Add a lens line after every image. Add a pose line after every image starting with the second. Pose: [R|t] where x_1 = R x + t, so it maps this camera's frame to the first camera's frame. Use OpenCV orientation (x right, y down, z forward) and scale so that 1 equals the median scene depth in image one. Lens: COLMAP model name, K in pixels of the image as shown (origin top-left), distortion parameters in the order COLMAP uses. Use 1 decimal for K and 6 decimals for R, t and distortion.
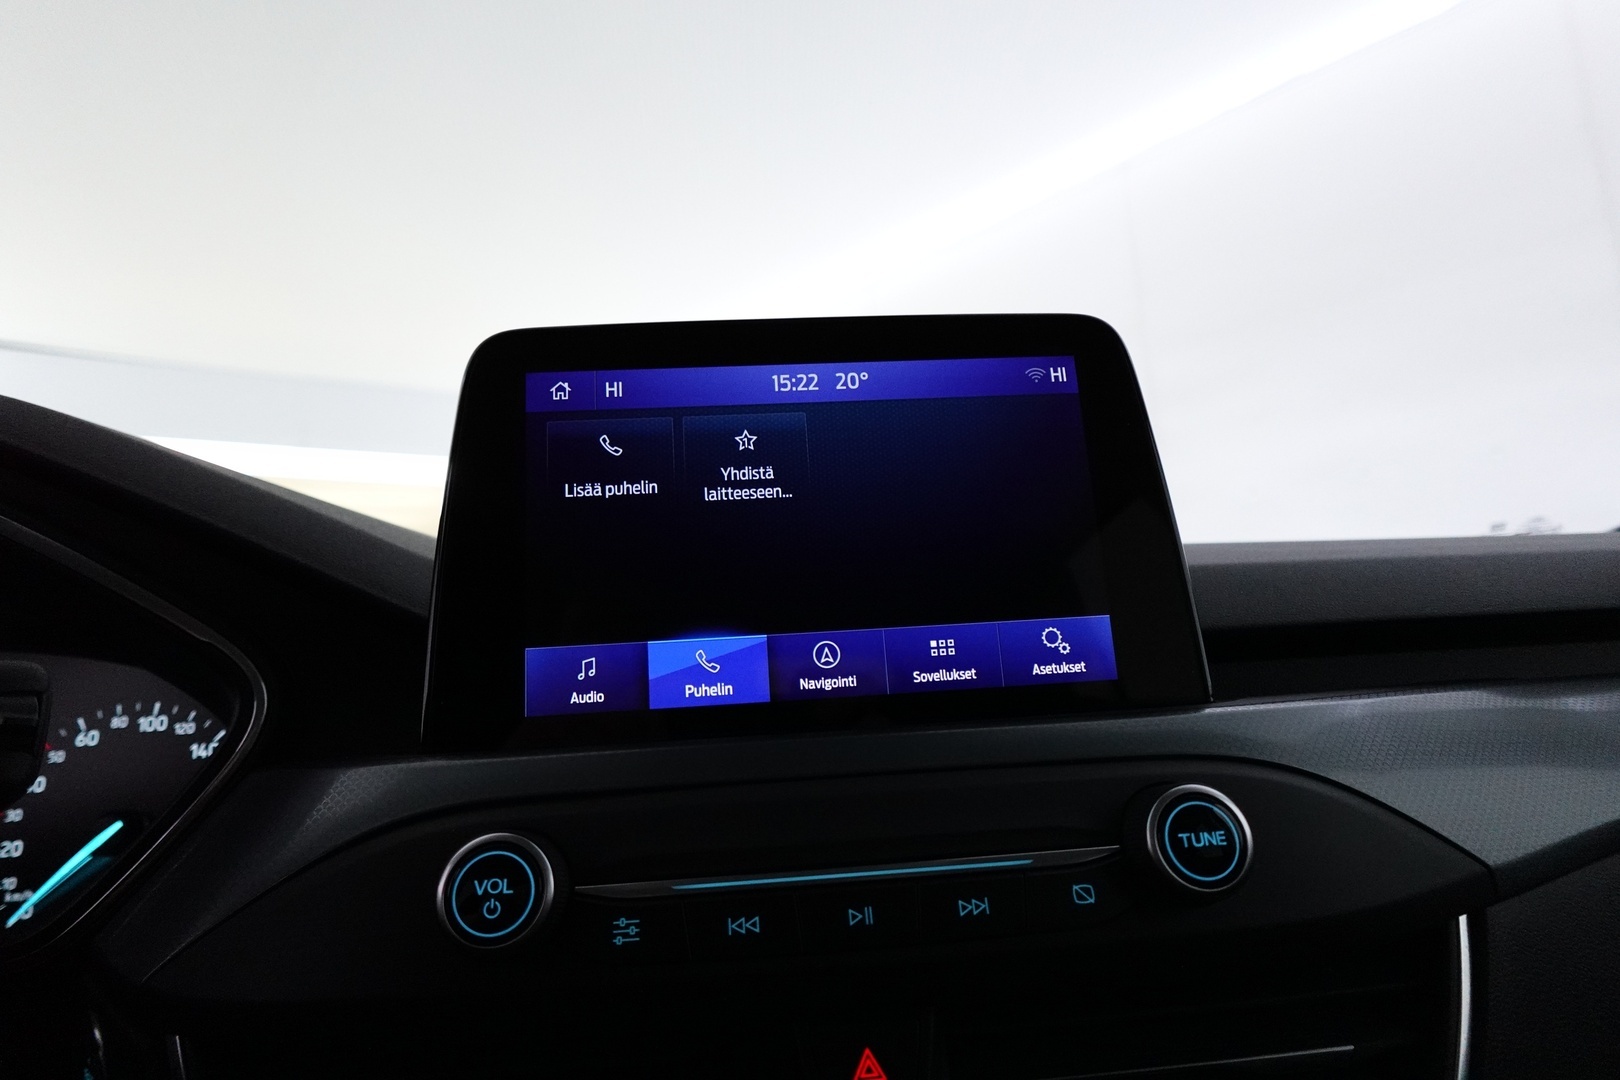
lens RADIAL K [[903.7, 0, 810.0], [0, 903.7, 540.0], [0, 0, 1]] dist [-0.000875, -0.001563]
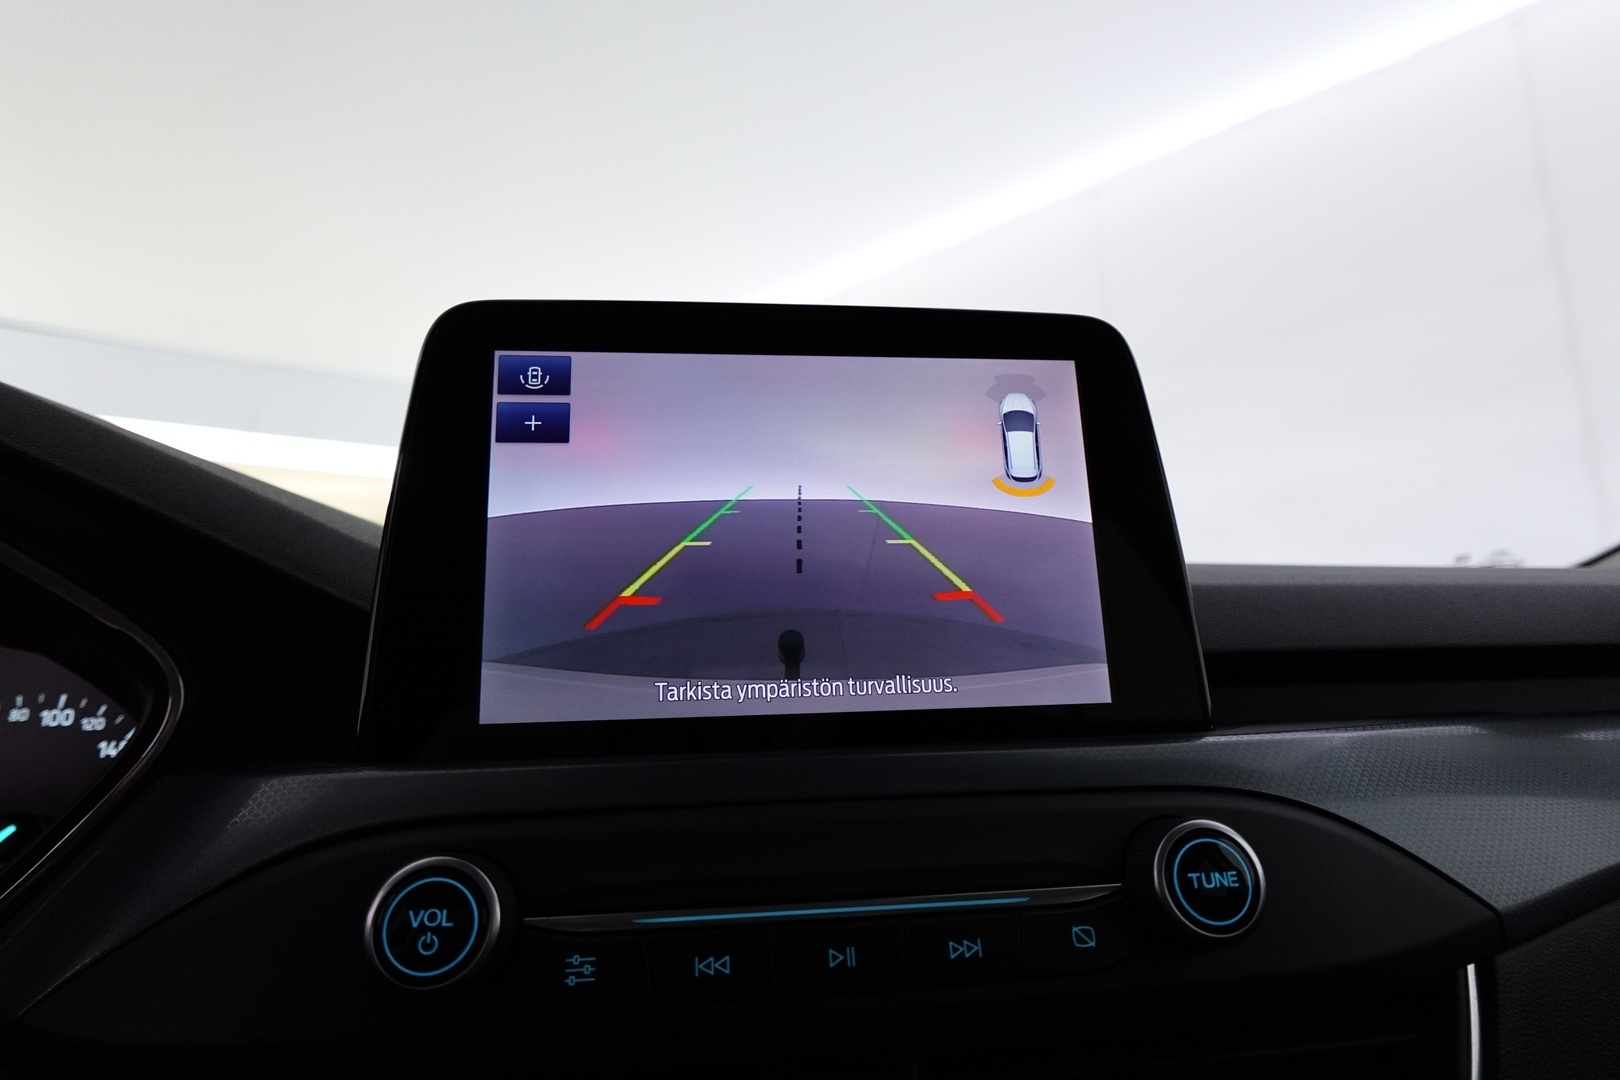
lens RADIAL K [[903.7, 0, 810.0], [0, 903.7, 540.0], [0, 0, 1]] dist [-0.000875, -0.001563]
pose [[0.998228, 0.038490, 0.045372, -0.028884], [-0.038052, 0.999221, -0.010491, 0.008032], [-0.045740, 0.008746, 0.998915, 0.081358]]
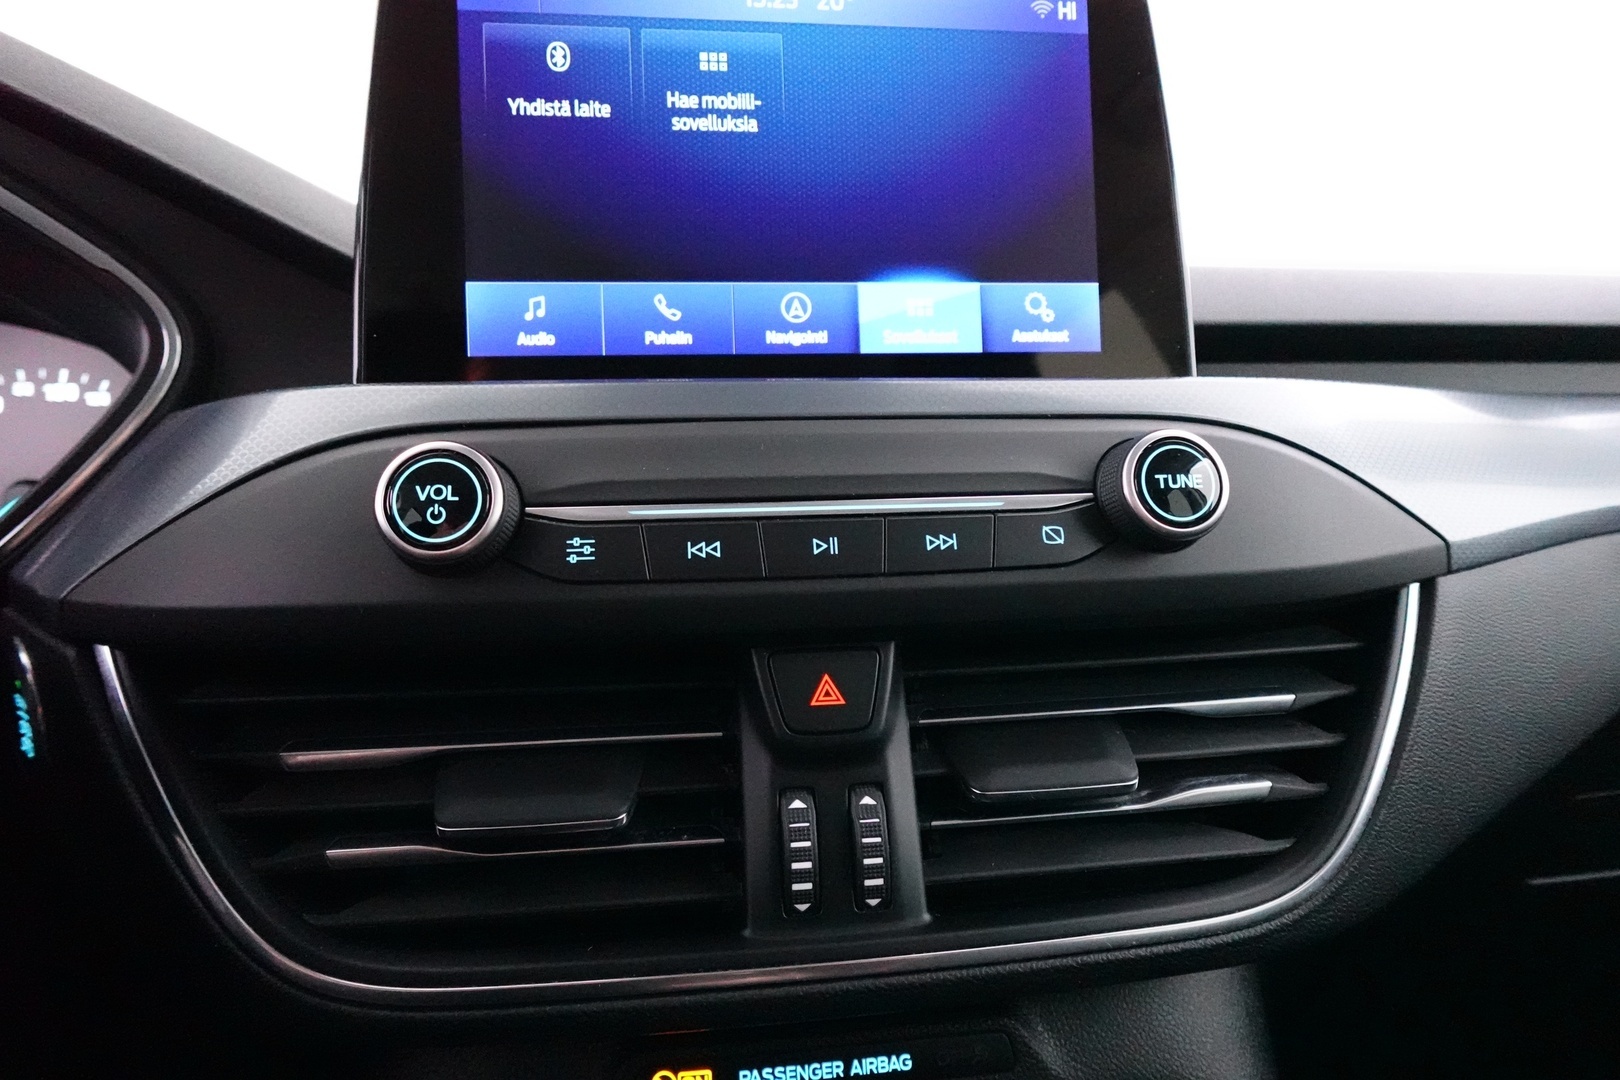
lens RADIAL K [[902.5, 0, 807.7], [0, 902.5, 532.1], [0, 0, 1]] dist [-0.003687, 0.000978]
pose [[0.998195, 0.031034, 0.051407, -0.011323], [-0.040549, 0.979795, 0.195852, 0.185897], [-0.044290, -0.197583, 0.979285, 0.049497]]
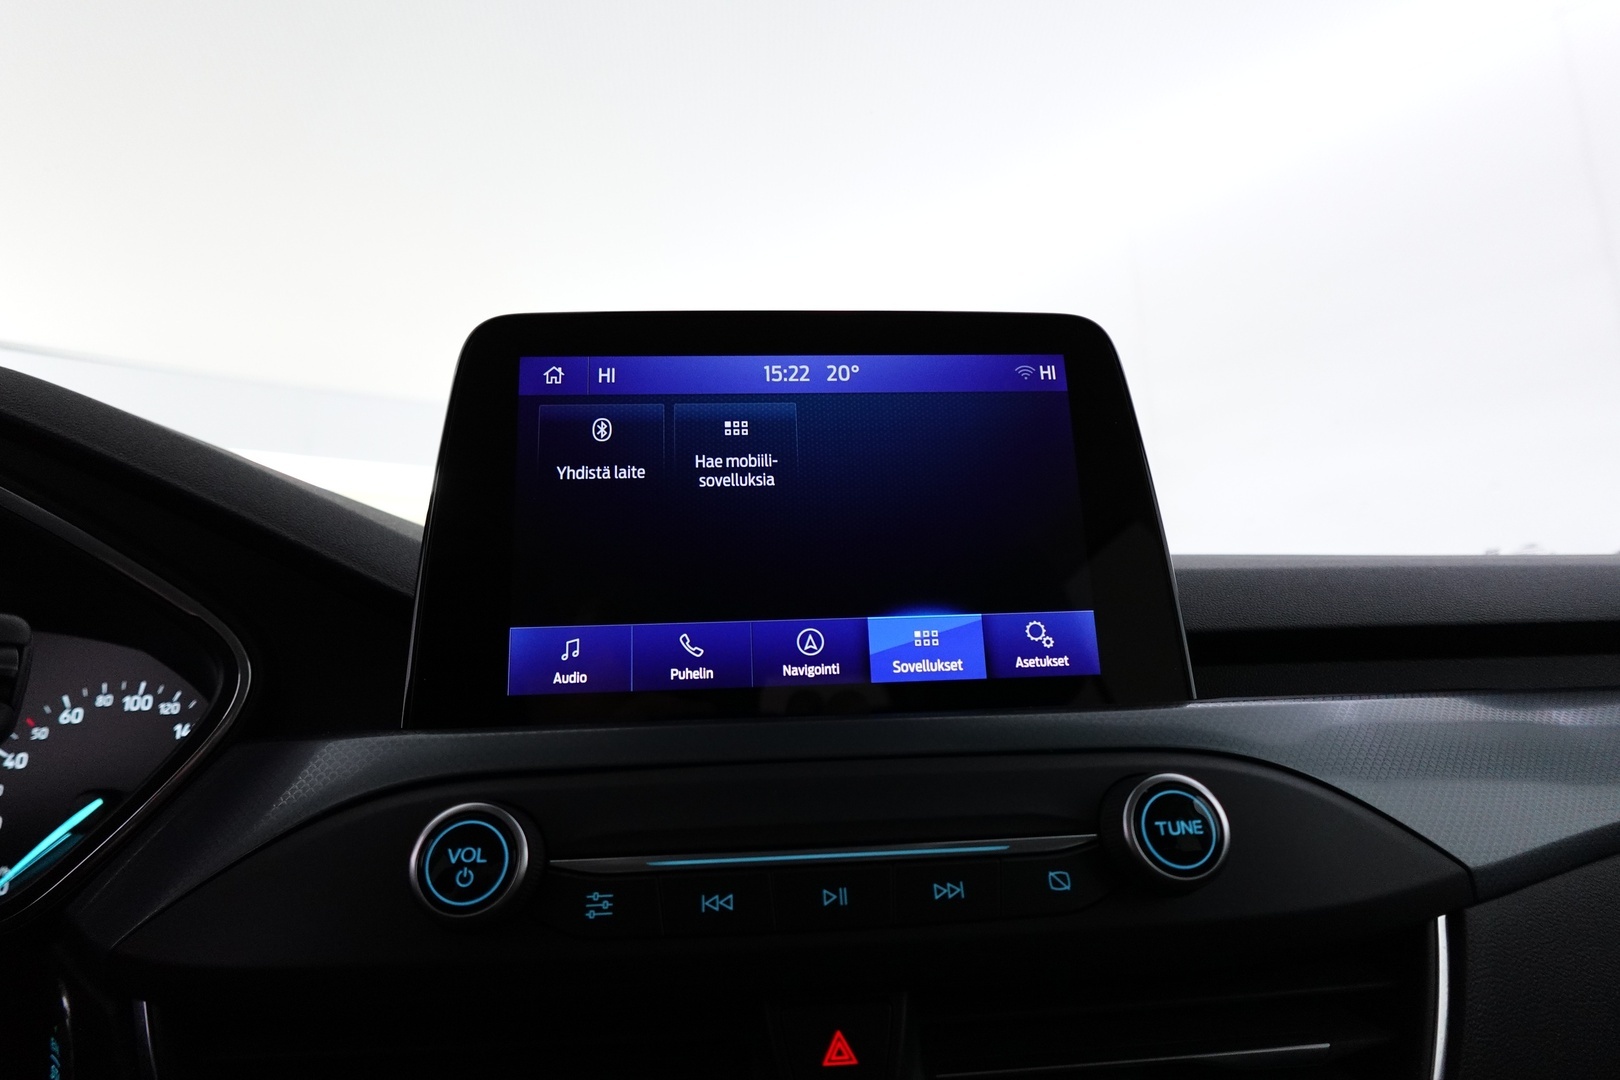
lens RADIAL K [[903.7, 0, 810.0], [0, 903.7, 540.0], [0, 0, 1]] dist [-0.000875, -0.001563]
pose [[0.999709, 0.024137, 0.000004, 0.016509], [-0.024129, 0.999401, -0.024799, 0.042116], [-0.000603, 0.024792, 0.999692, -0.005612]]
